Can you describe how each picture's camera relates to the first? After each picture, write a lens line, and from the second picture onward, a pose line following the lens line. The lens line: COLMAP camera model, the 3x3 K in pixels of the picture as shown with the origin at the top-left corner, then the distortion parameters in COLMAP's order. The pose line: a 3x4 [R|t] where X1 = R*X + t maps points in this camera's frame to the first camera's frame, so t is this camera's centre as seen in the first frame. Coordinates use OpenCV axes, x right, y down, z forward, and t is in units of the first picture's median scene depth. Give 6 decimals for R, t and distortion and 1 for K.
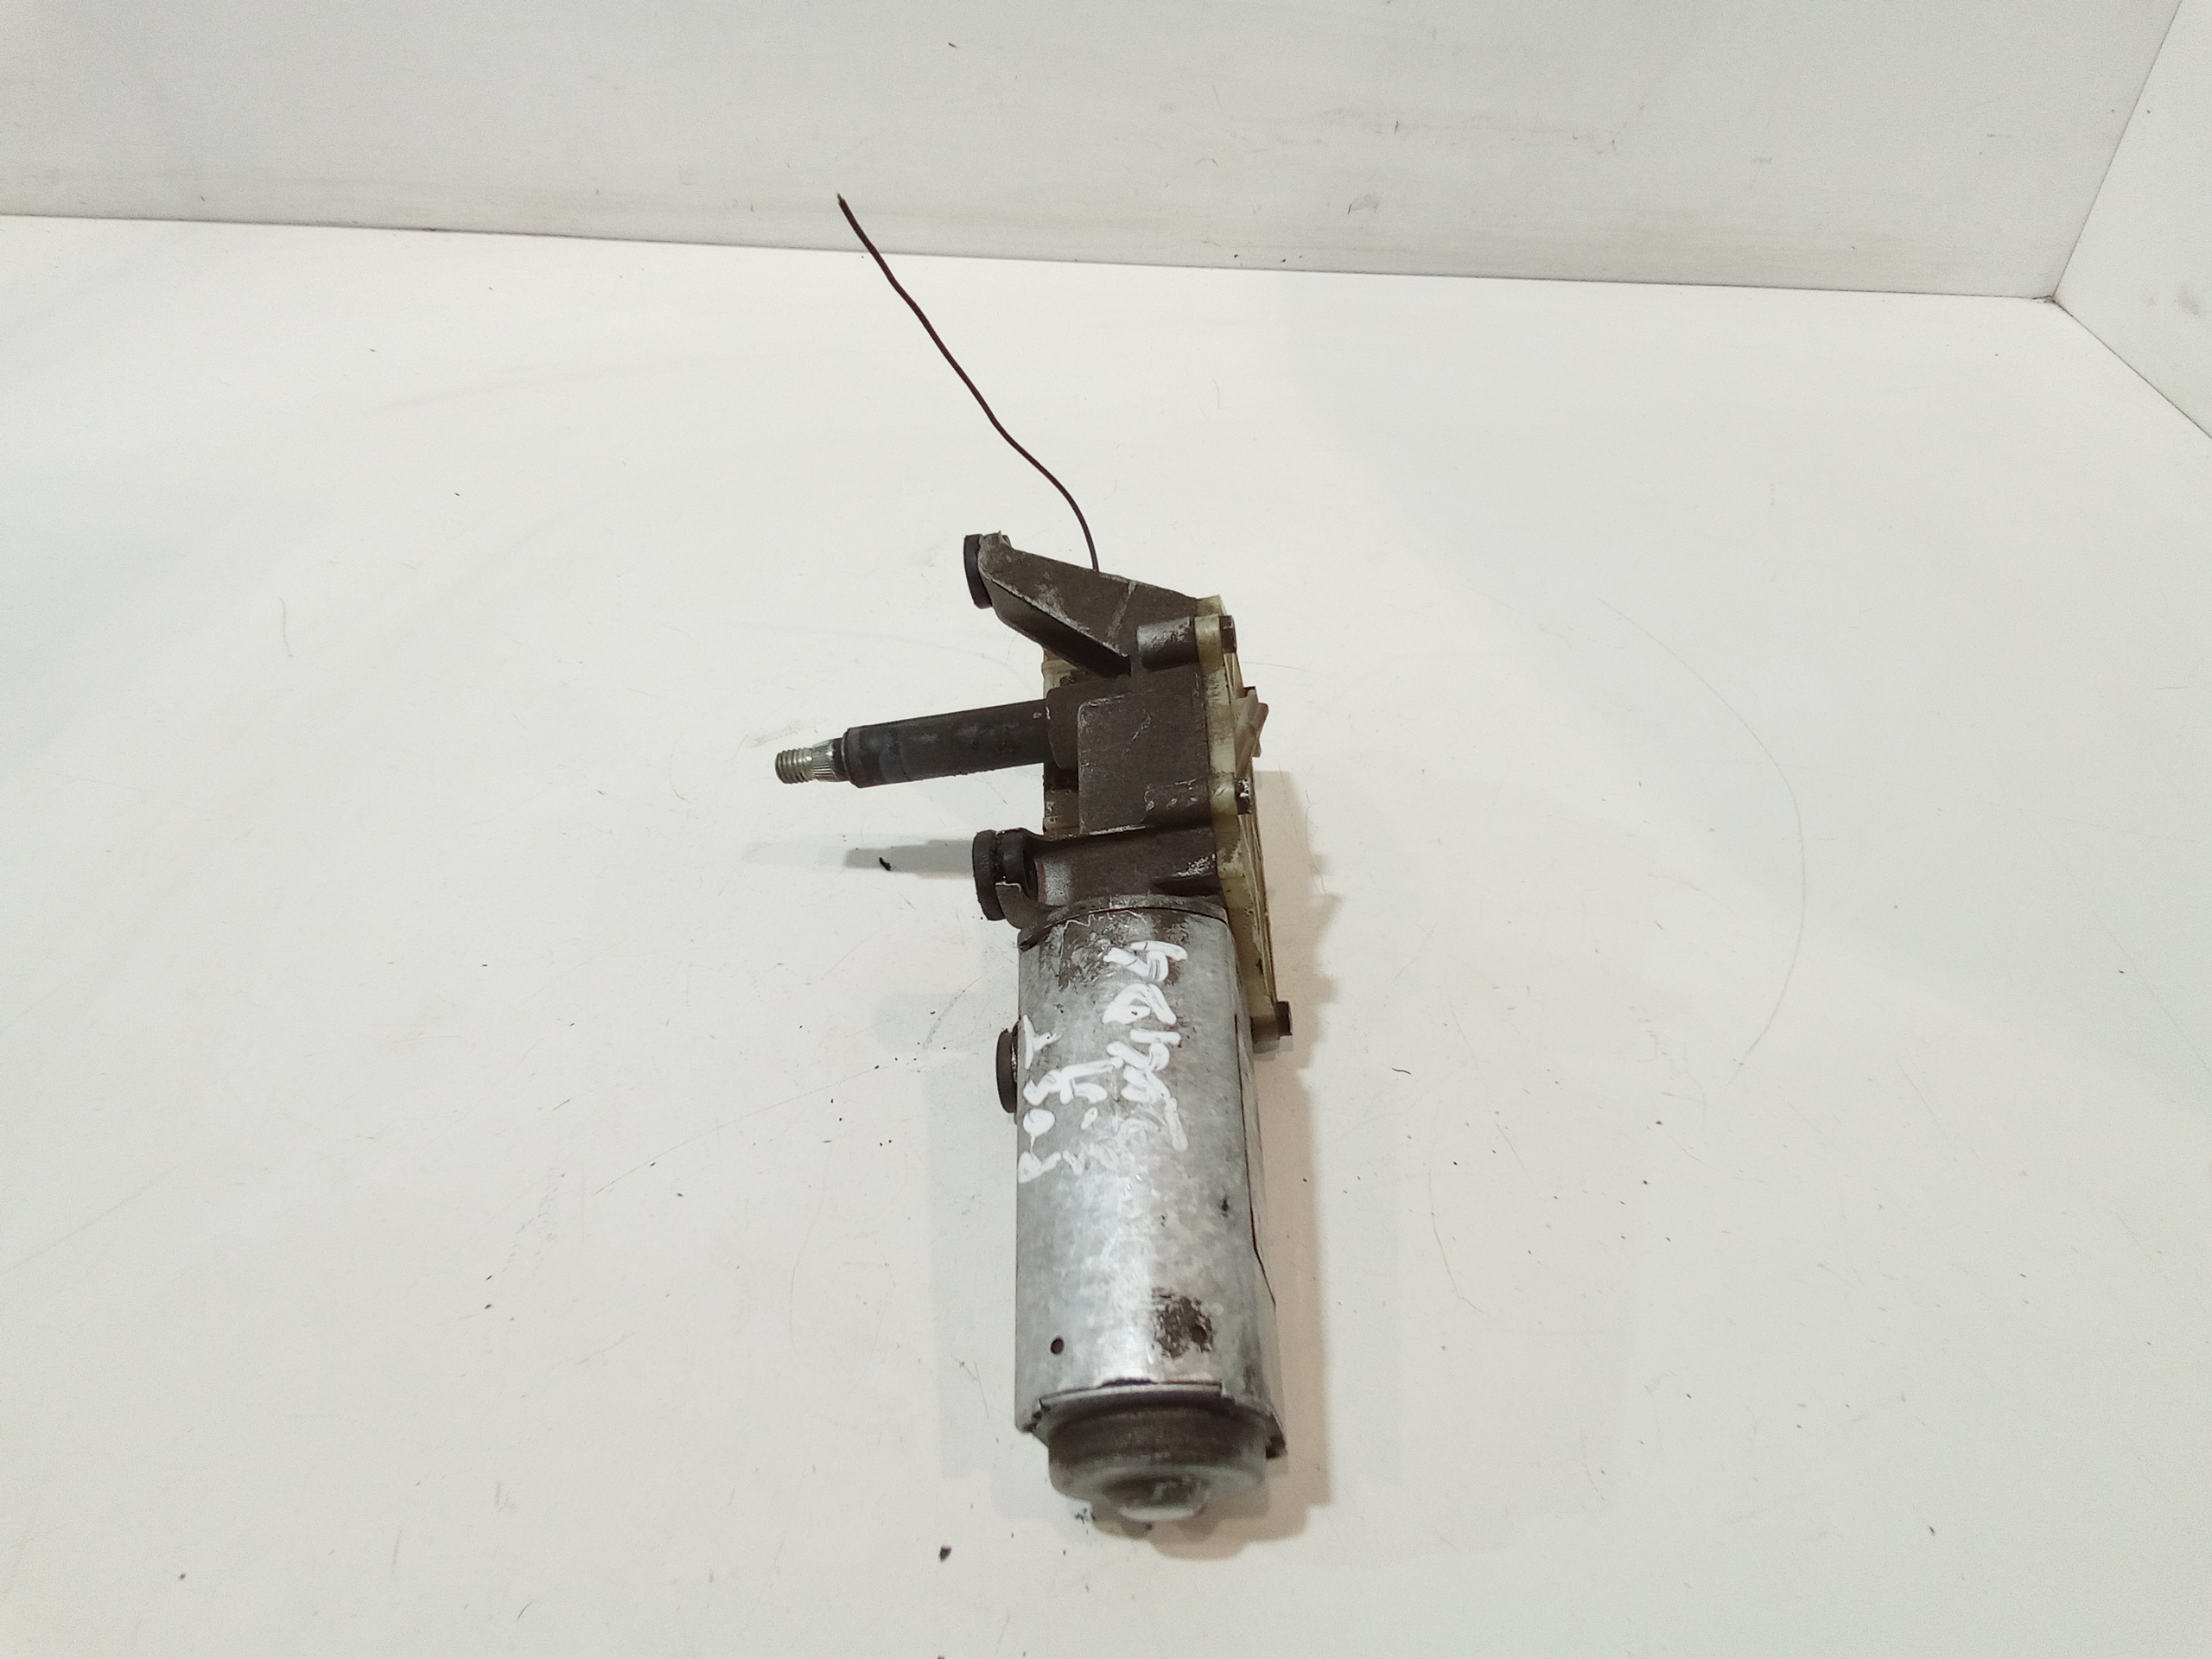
lens RADIAL K [[1560.8, 0, 1106.0], [0, 1560.8, 829.5], [0, 0, 1]] dist [0.072095, -0.089844]
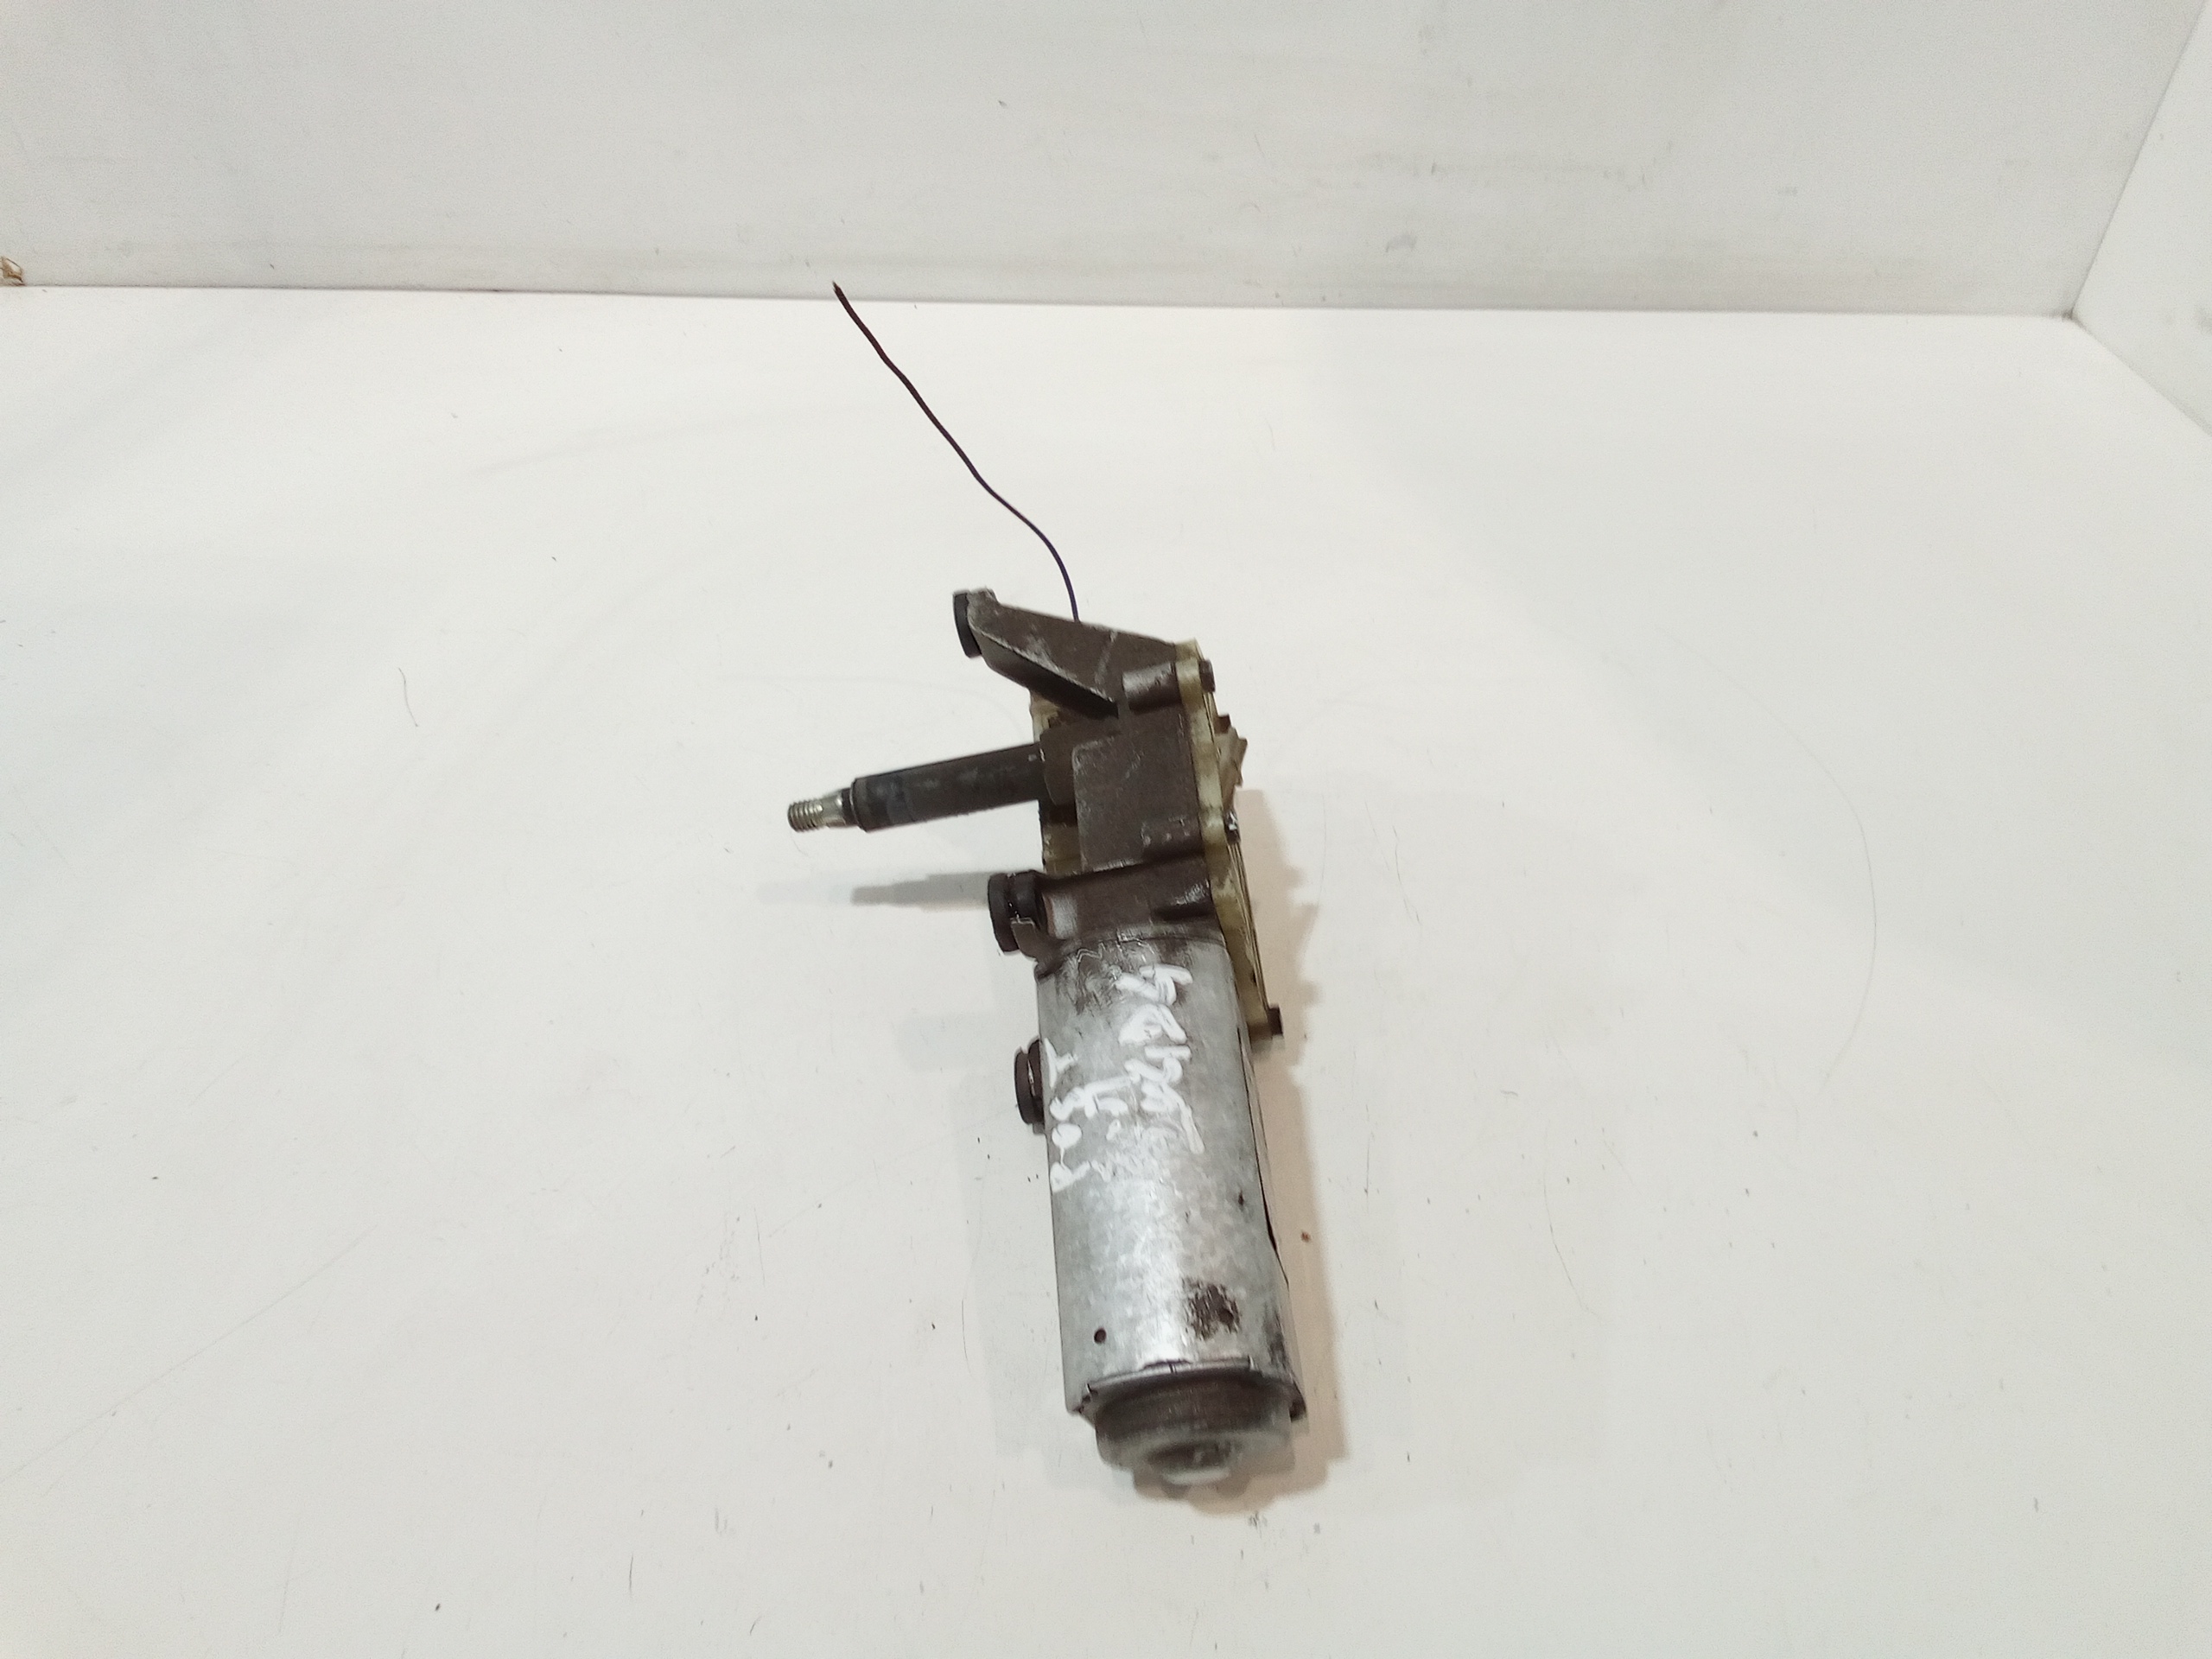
lens RADIAL K [[1569.6, 0, 1106.0], [0, 1569.6, 829.5], [0, 0, 1]] dist [0.057277, -0.072249]
pose [[0.999641, -0.026624, 0.003010, -0.042597], [0.026632, 0.999641, -0.002860, -0.015697], [-0.002933, 0.002939, 0.999991, -0.031120]]
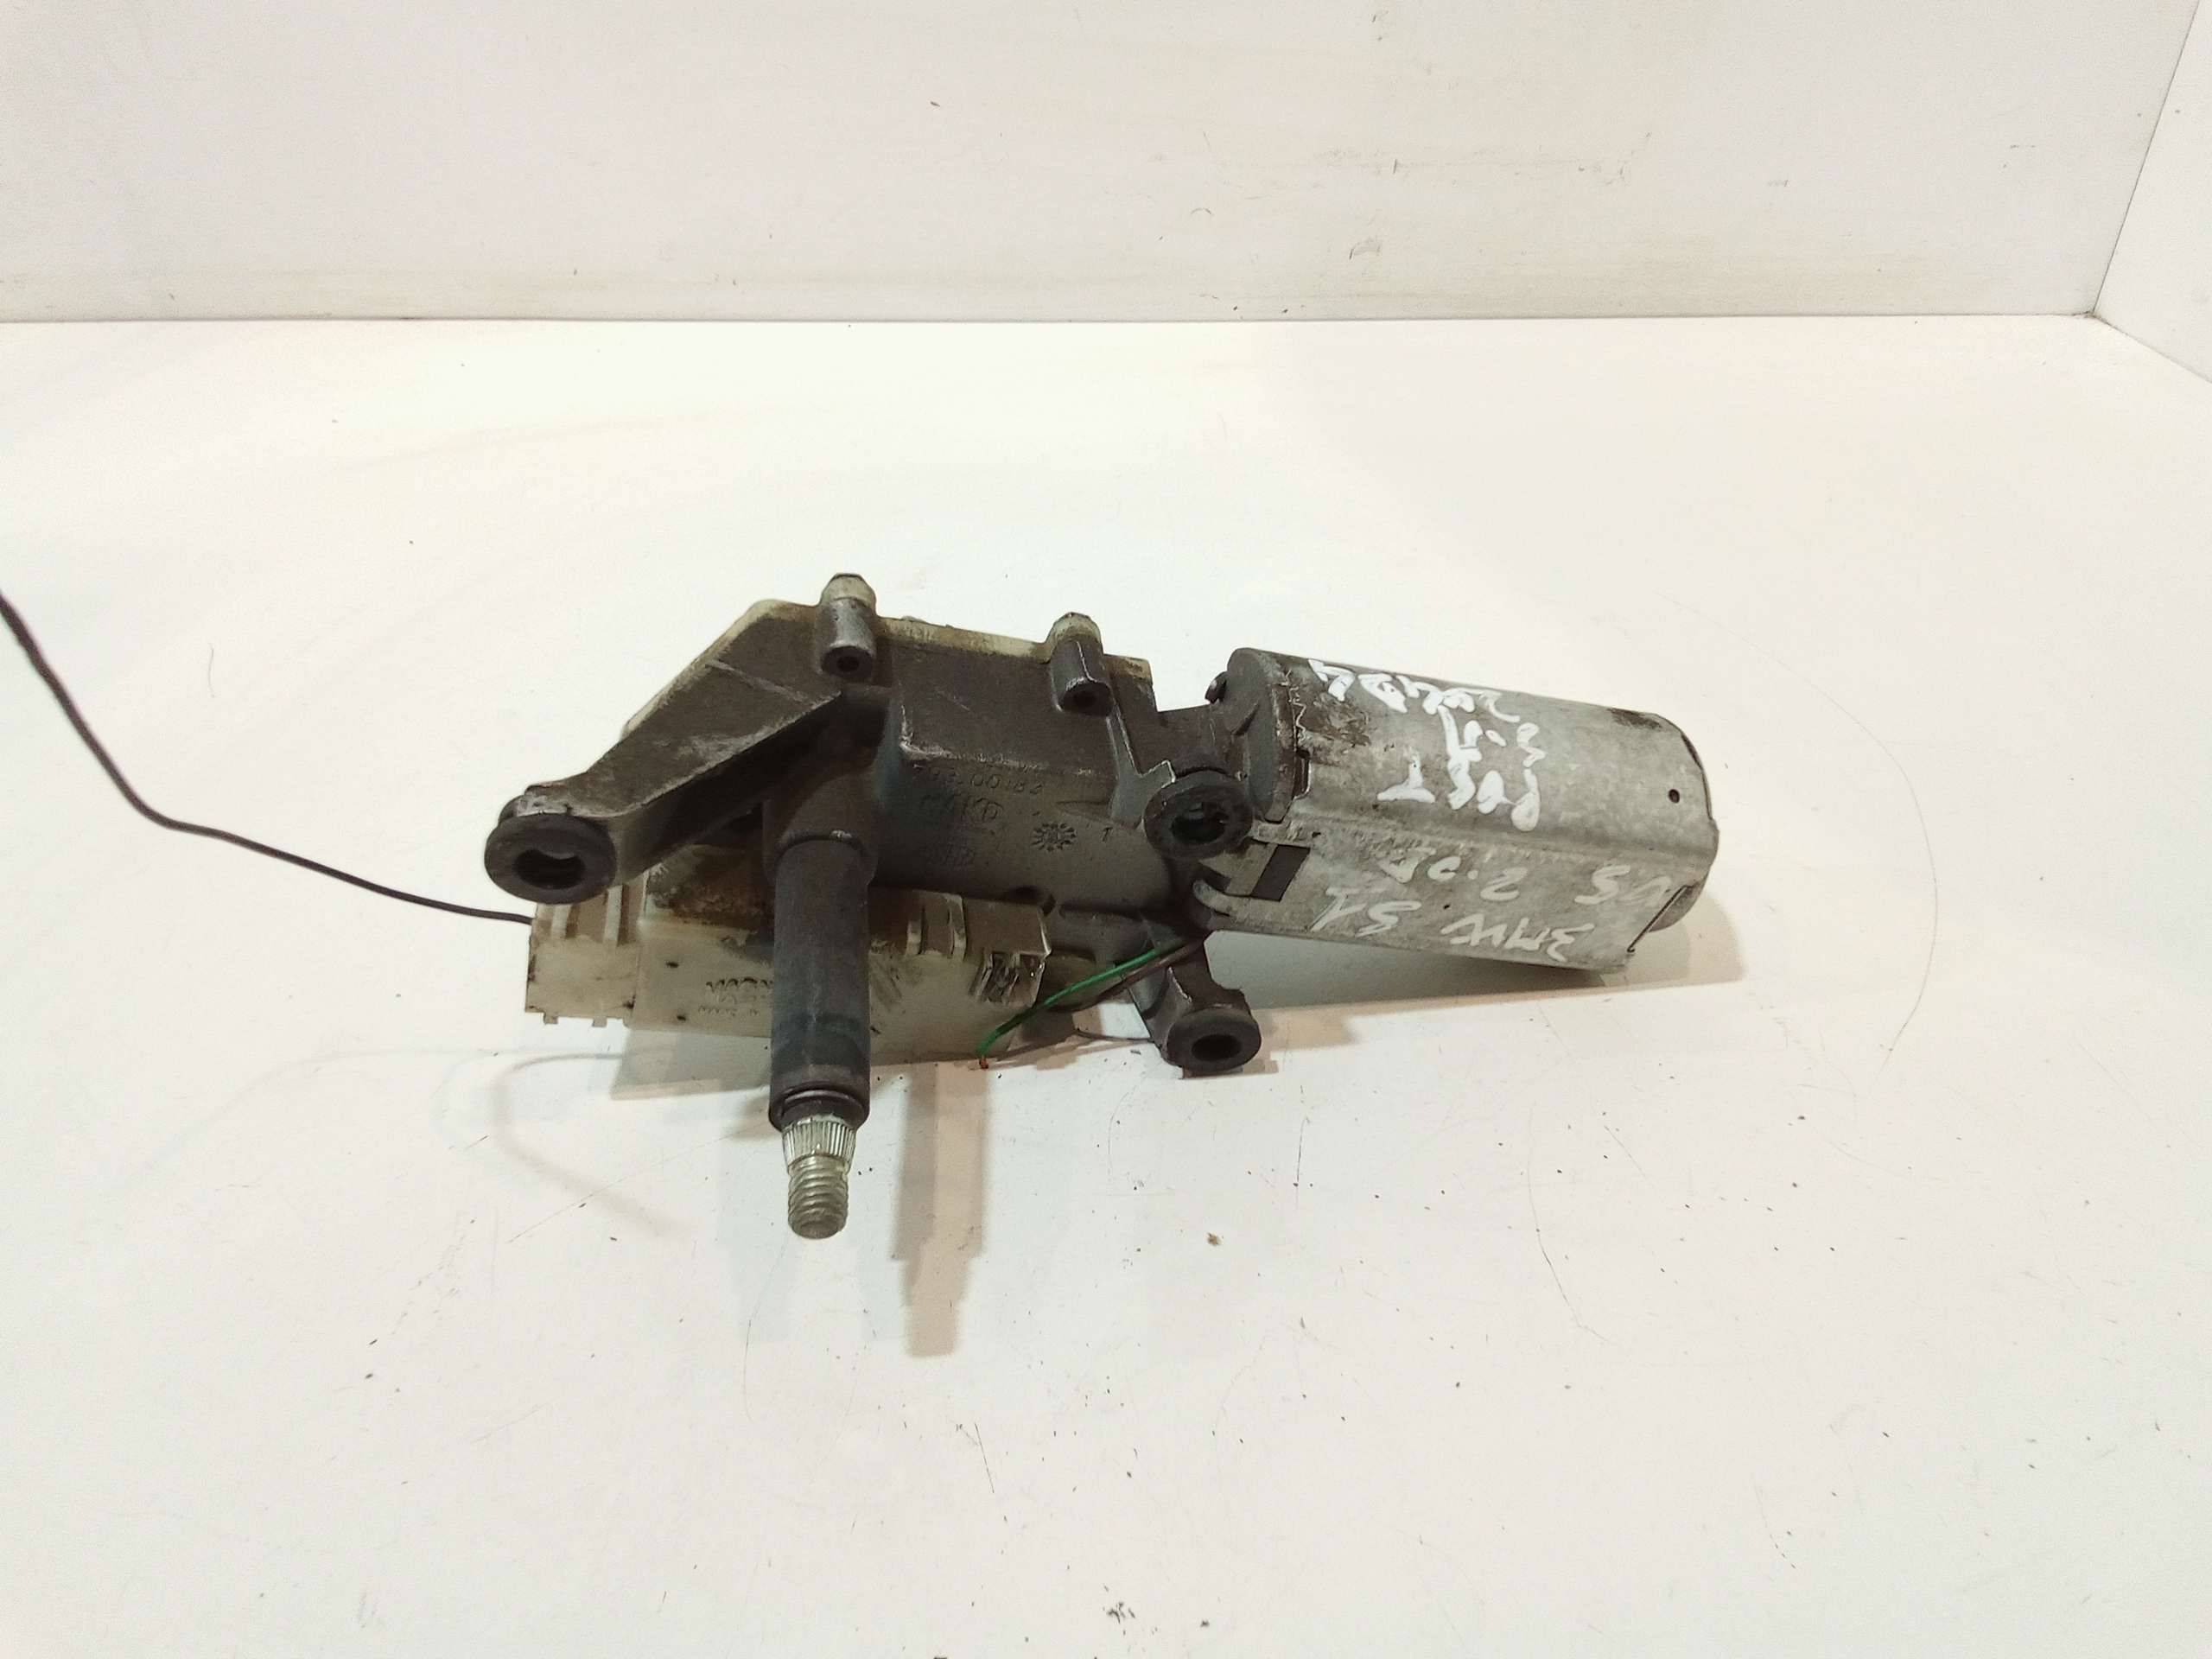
lens RADIAL K [[1560.8, 0, 1106.0], [0, 1560.8, 829.5], [0, 0, 1]] dist [0.072095, -0.089844]
pose [[0.999132, -0.040079, -0.011316, 0.001290], [0.038634, 0.993460, -0.107444, 0.054200], [0.015549, 0.106914, 0.994147, 0.075867]]
